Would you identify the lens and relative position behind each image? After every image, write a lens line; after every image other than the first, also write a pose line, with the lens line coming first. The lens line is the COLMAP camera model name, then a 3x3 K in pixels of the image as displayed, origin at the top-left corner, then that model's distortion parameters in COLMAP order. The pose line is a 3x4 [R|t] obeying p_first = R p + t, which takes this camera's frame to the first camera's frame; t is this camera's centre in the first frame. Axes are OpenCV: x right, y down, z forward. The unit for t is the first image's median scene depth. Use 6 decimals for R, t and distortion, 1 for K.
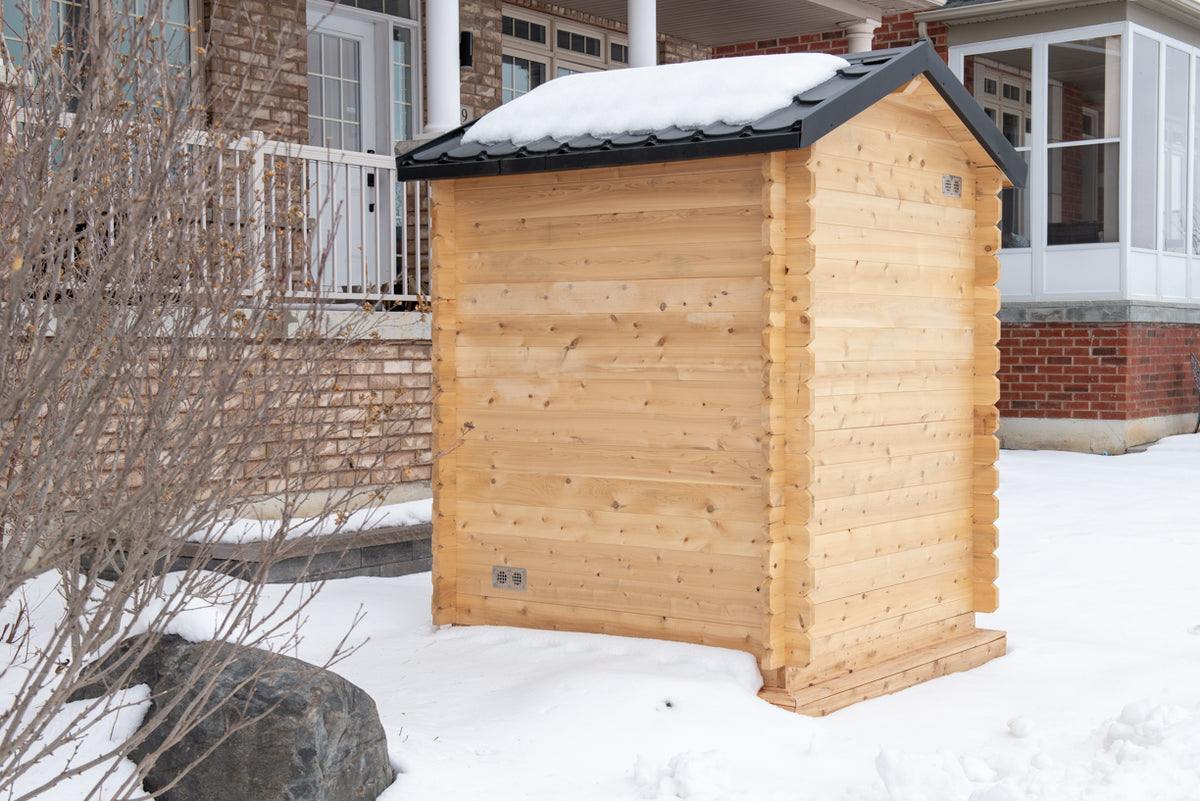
lens RADIAL K [[1703.8, 0, 600.0], [0, 1703.8, 400.5], [0, 0, 1]] dist [0.085627, -0.000332]
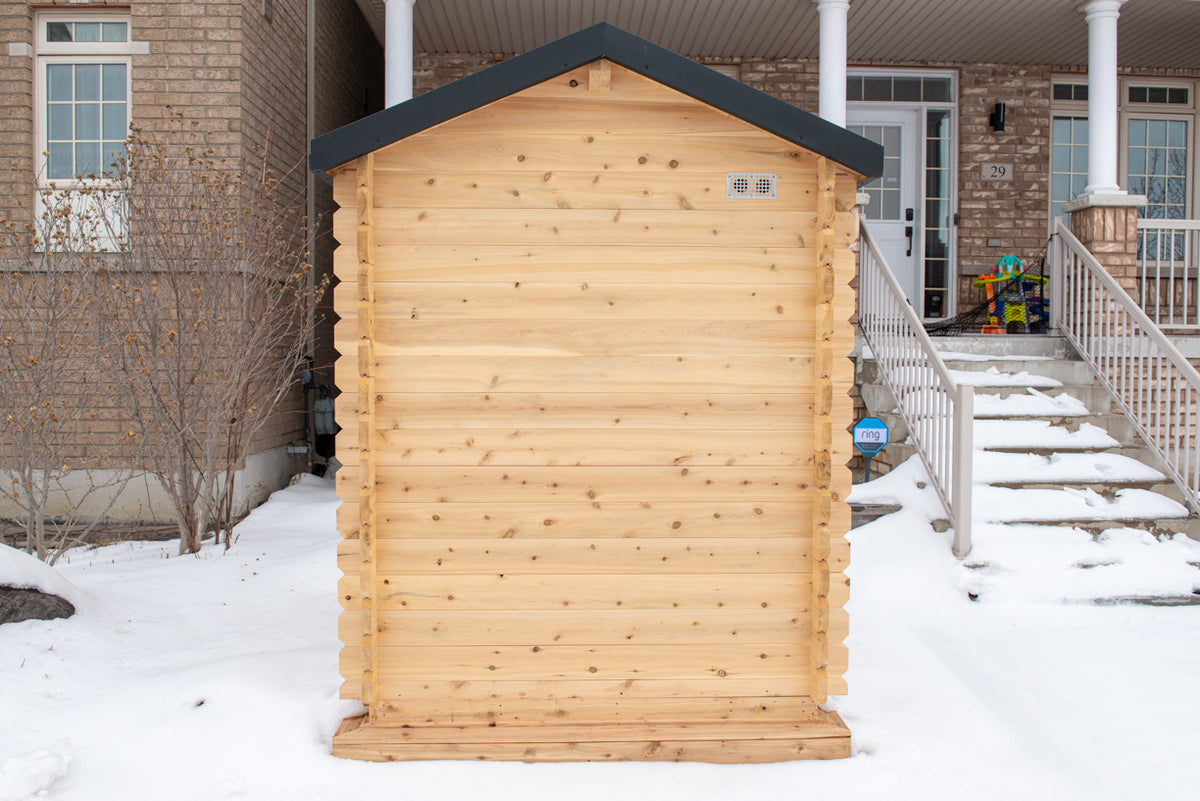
lens RADIAL K [[974.9, 0, 600.0], [0, 974.9, 400.5], [0, 0, 1]] dist [-0.043679, -0.016337]
pose [[0.622096, 0.042248, -0.781800, 0.405705], [-0.027435, 0.999106, 0.032161, -0.025756], [0.782460, 0.001442, 0.622699, 0.492670]]
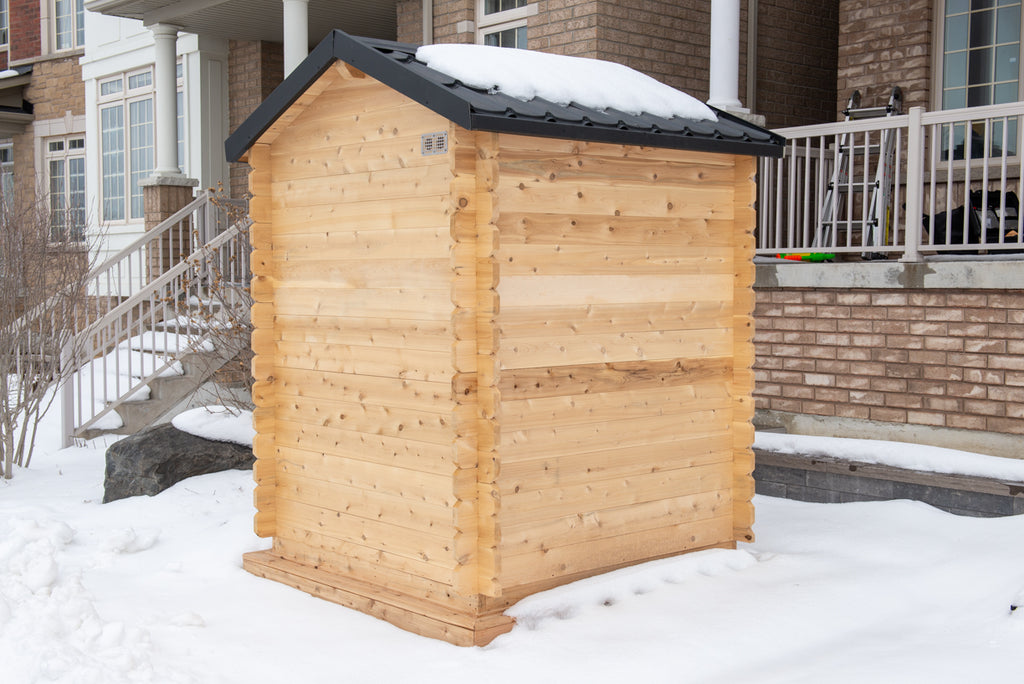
lens RADIAL K [[1275.1, 0, 512.0], [0, 1275.1, 342.0], [0, 0, 1]] dist [0.063365, 0.018829]
pose [[-0.216574, 0.049071, -0.975032, 0.694018], [-0.026057, 0.998090, 0.056020, -0.040834], [0.975918, 0.037539, -0.214882, 0.915474]]
